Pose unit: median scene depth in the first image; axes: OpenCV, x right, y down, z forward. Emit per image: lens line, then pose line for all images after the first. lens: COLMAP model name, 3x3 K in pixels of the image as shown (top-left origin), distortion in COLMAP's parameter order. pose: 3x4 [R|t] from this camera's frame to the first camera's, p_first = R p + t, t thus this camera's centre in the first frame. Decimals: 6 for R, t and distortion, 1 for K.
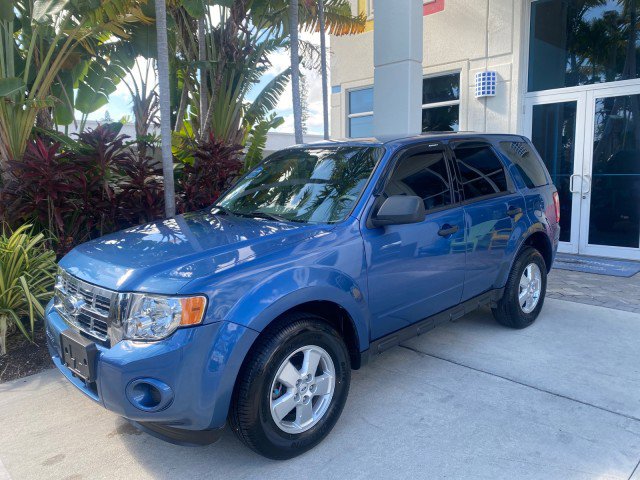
lens RADIAL K [[495.6, 0, 321.3], [0, 495.6, 235.7], [0, 0, 1]] dist [0.008918, -0.006438]
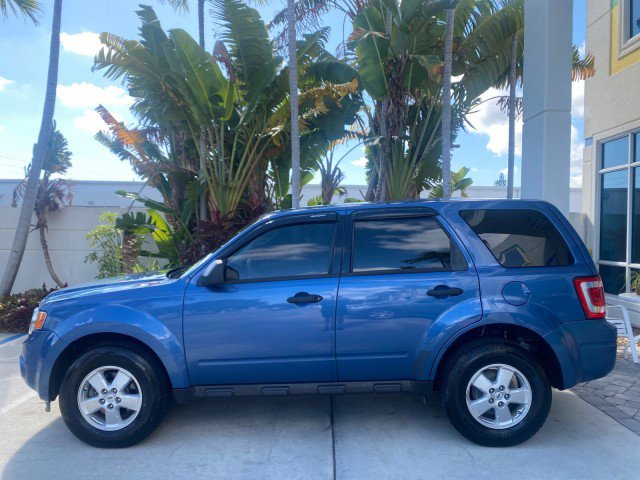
lens RADIAL K [[492.7, 0, 322.4], [0, 492.7, 238.0], [0, 0, 1]] dist [0.008273, -0.007679]
pose [[0.718763, 0.033938, -0.694426, 0.547555], [-0.108927, 0.991970, -0.064265, -0.043893], [0.686669, 0.121833, 0.716689, 0.162761]]
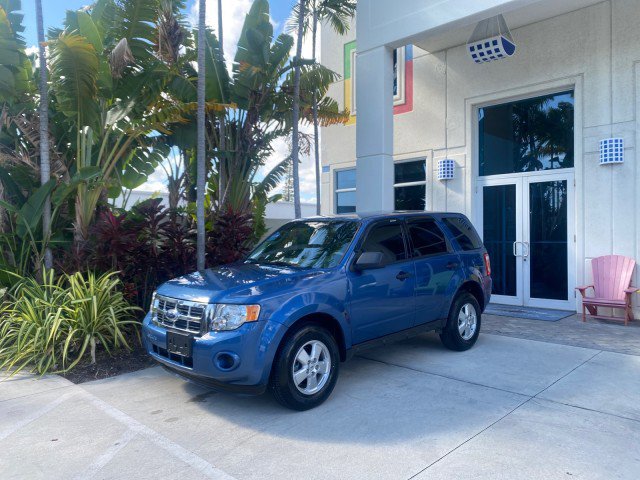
lens RADIAL K [[495.6, 0, 321.3], [0, 495.6, 235.7], [0, 0, 1]] dist [0.008918, -0.006438]
pose [[0.999525, 0.011428, 0.028605, -0.023680], [-0.007575, 0.991311, -0.131321, 0.038524], [-0.029857, 0.131042, 0.990927, -0.292512]]
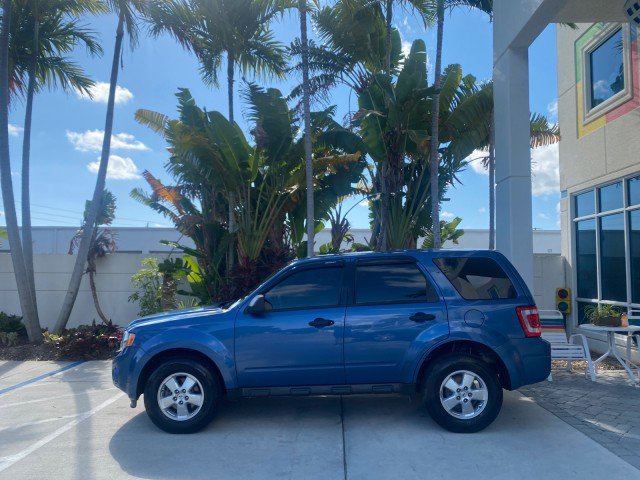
lens RADIAL K [[492.7, 0, 322.4], [0, 492.7, 238.0], [0, 0, 1]] dist [0.008273, -0.007679]
pose [[0.705183, -0.029189, -0.708424, 0.705542], [-0.104831, 0.983879, -0.144889, -0.028439], [0.701233, 0.176438, 0.690755, -0.004461]]
